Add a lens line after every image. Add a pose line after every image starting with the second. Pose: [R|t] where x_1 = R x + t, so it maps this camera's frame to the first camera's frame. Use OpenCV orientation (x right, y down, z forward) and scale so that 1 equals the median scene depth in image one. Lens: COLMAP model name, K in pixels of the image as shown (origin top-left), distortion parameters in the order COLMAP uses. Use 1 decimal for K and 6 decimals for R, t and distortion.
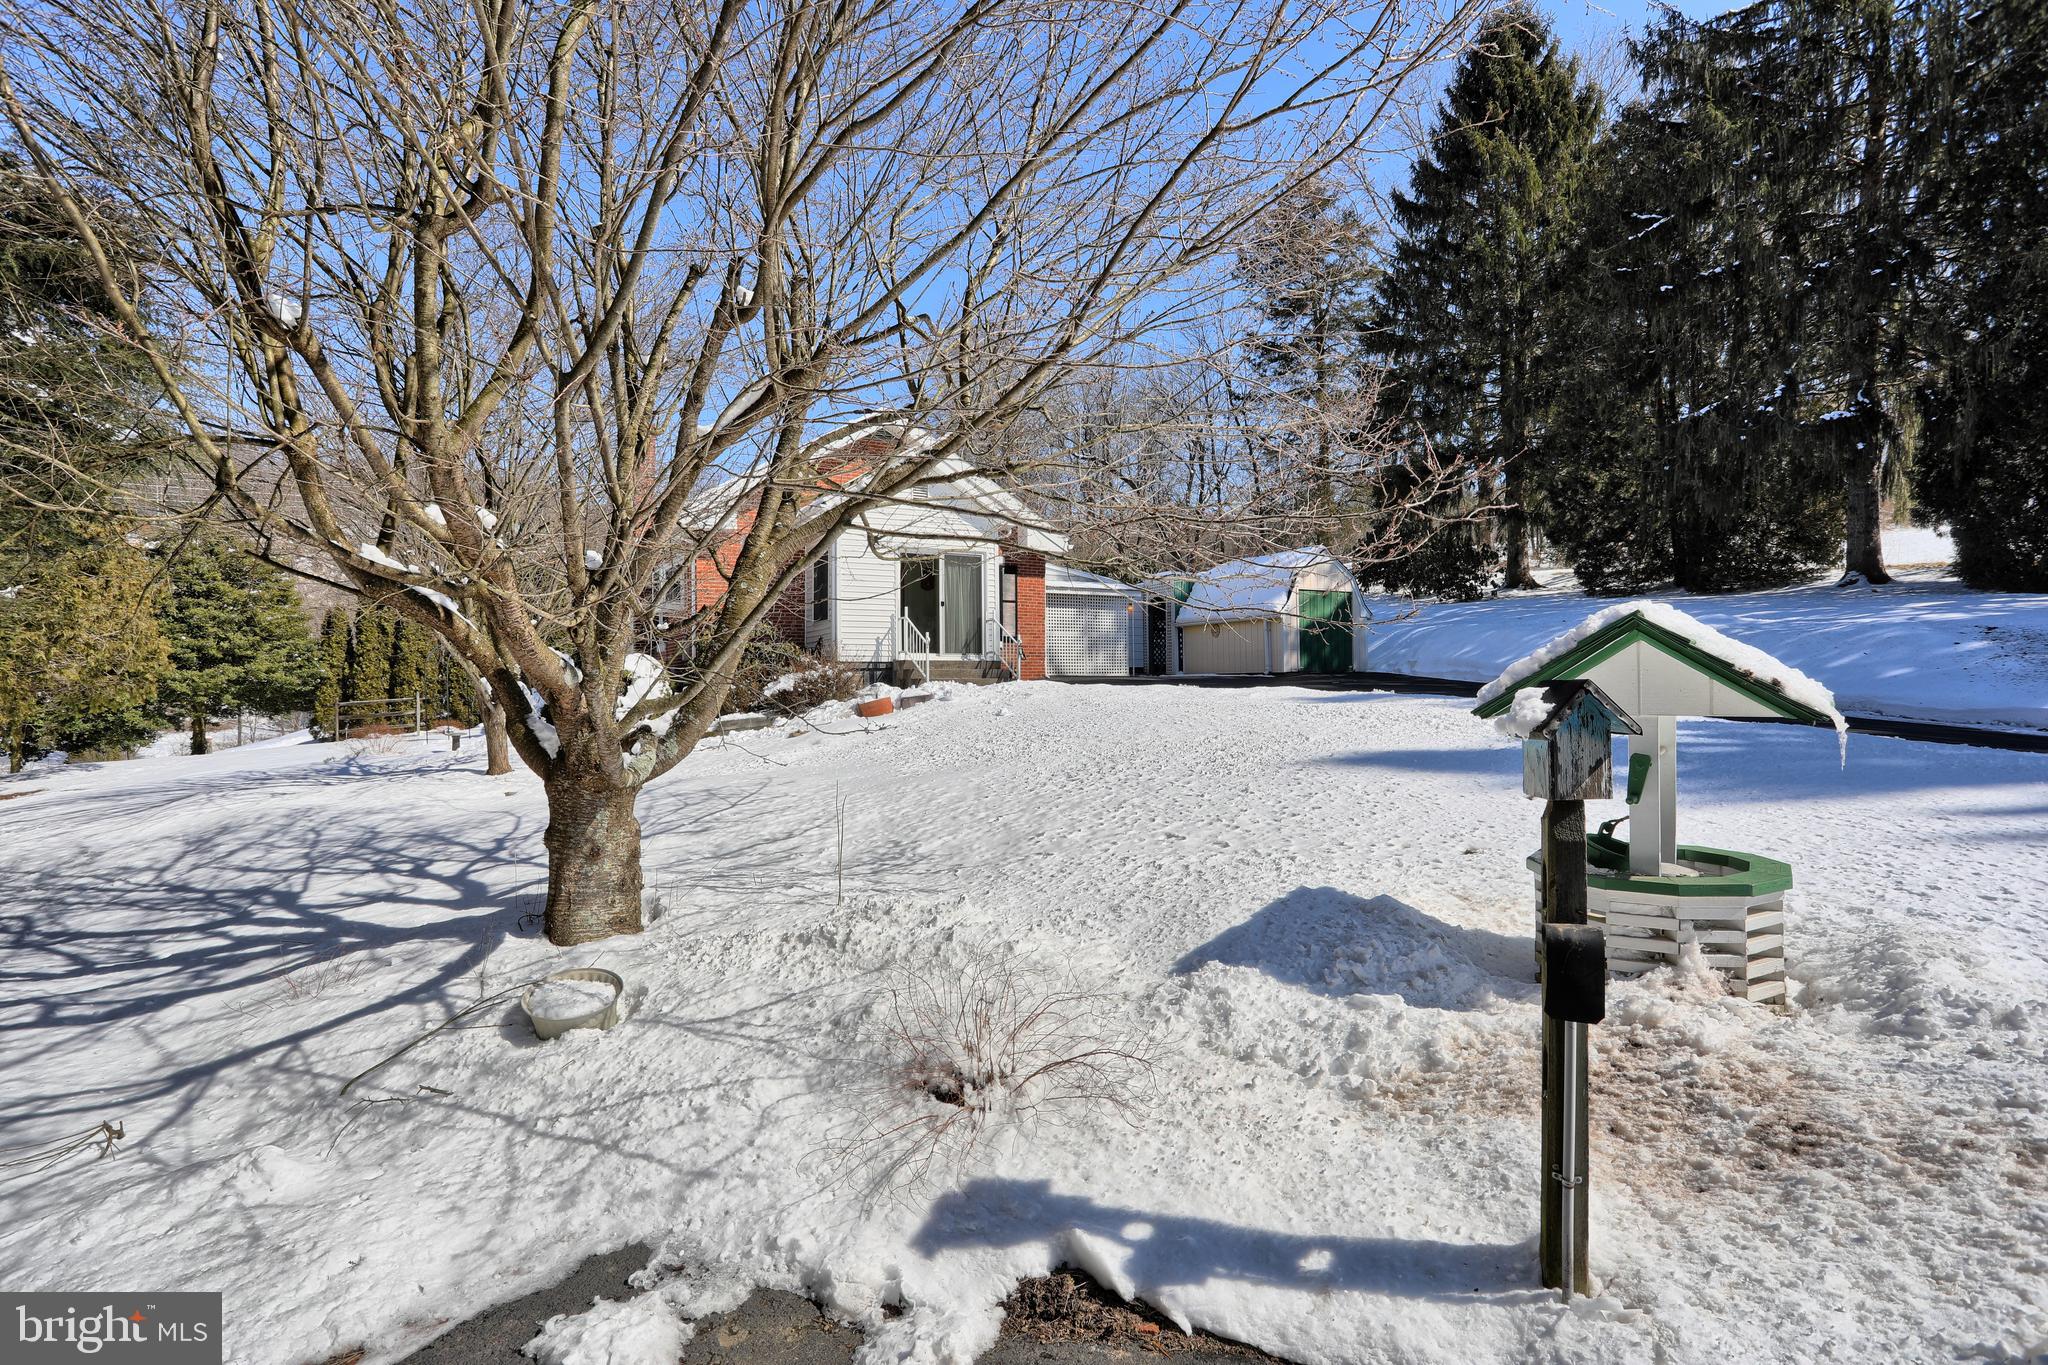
lens RADIAL K [[964.8, 0, 1024.0], [0, 964.8, 682.5], [0, 0, 1]] dist [-0.001629, -0.000066]
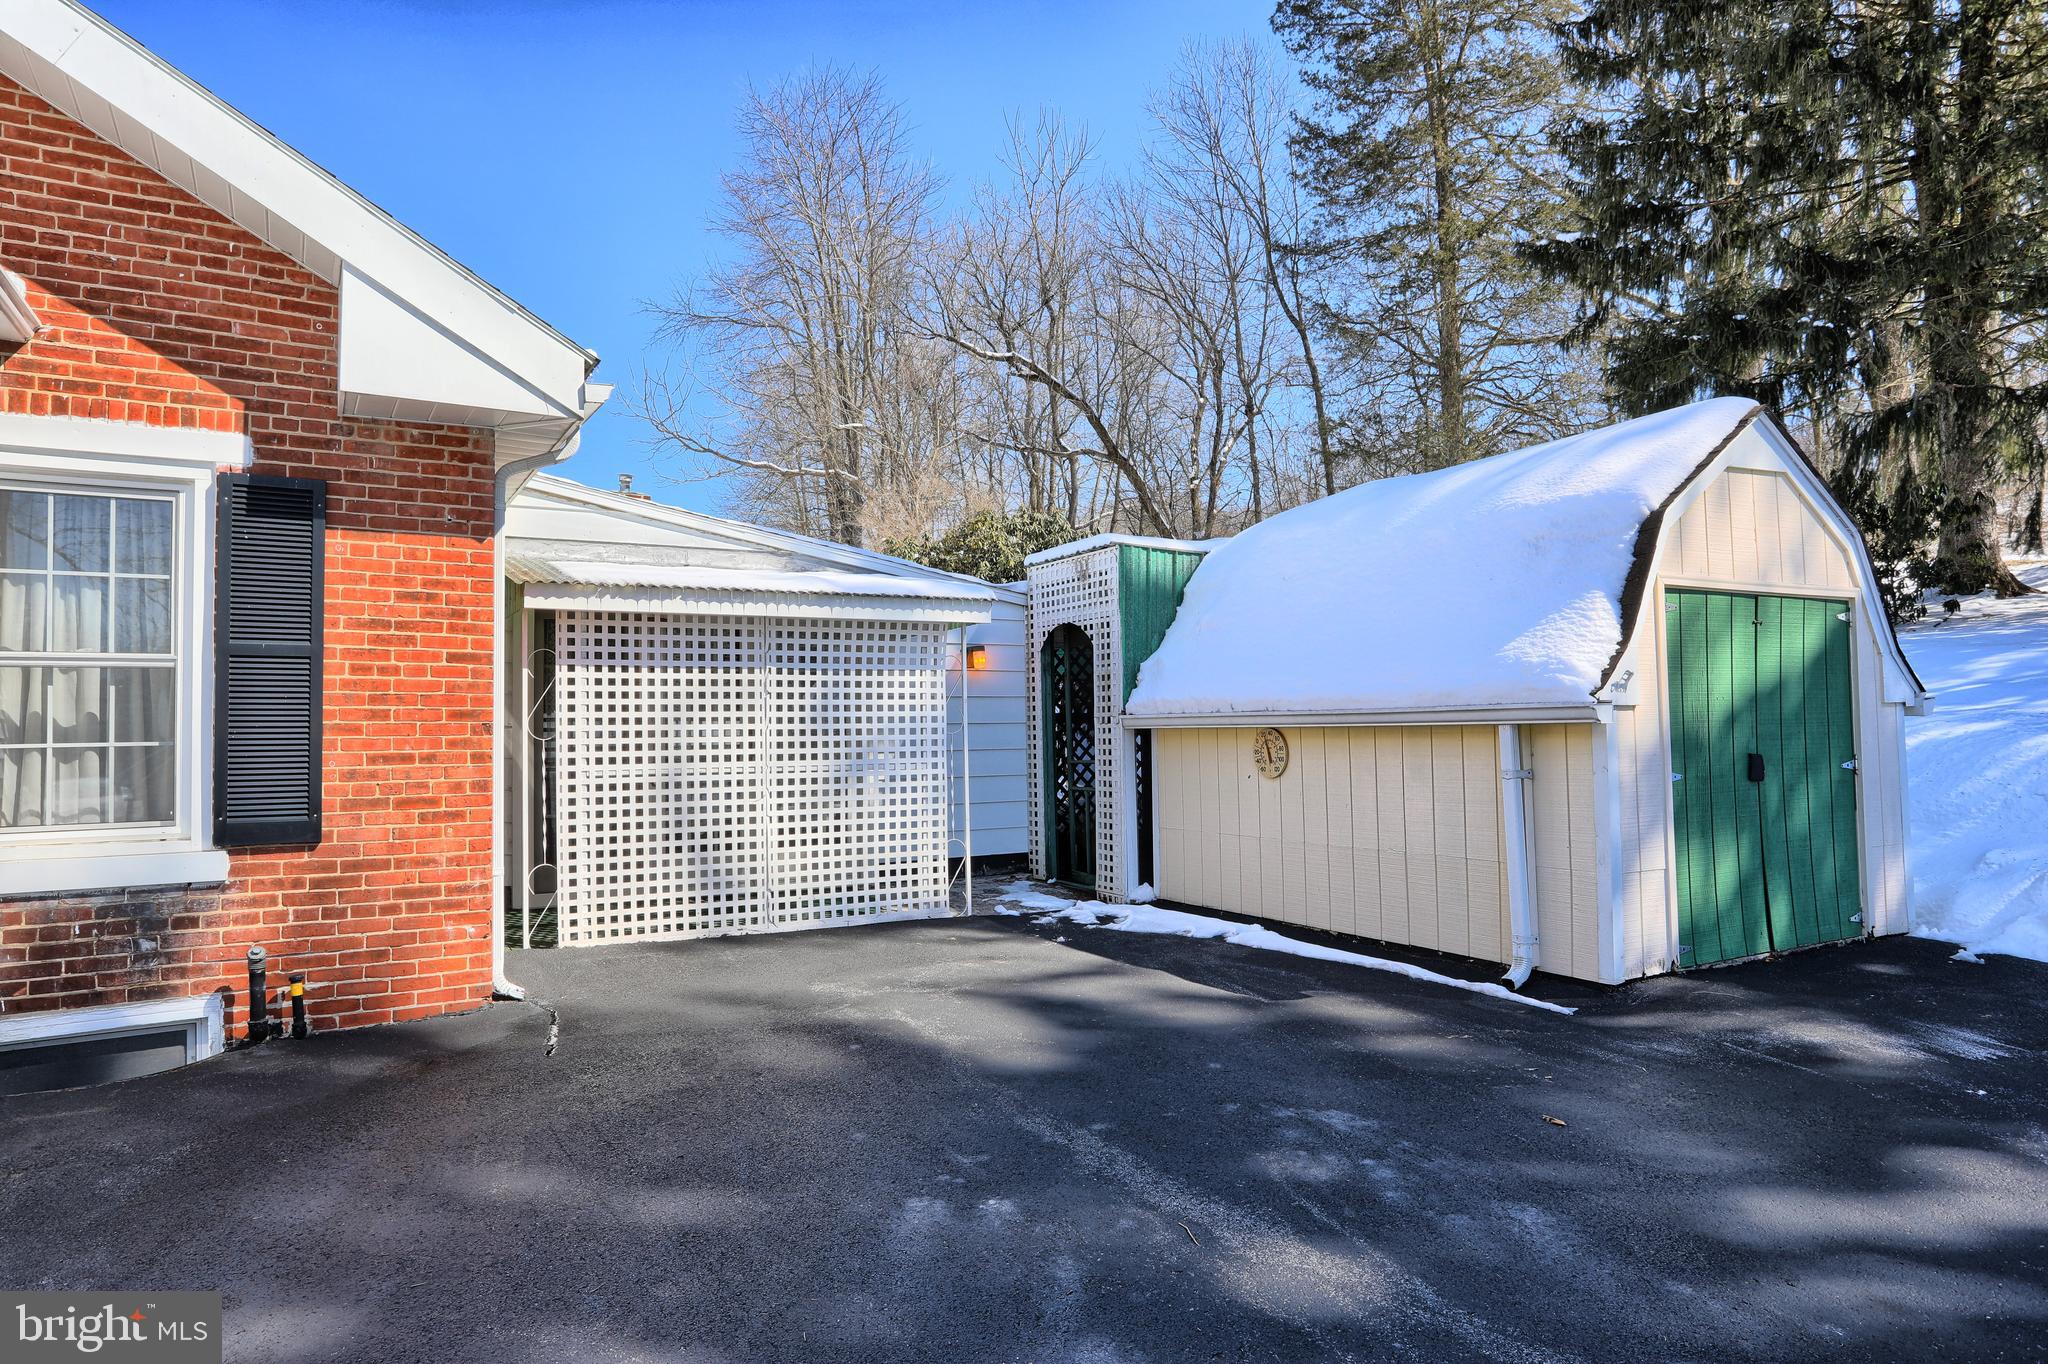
lens RADIAL K [[1268.6, 0, 1024.0], [0, 1268.6, 682.0], [0, 0, 1]] dist [0.053166, 0.000620]
pose [[0.999618, -0.008162, 0.026391, 0.060670], [0.009254, 0.999094, -0.041529, -0.029324], [-0.026028, 0.041758, 0.998789, 0.325070]]
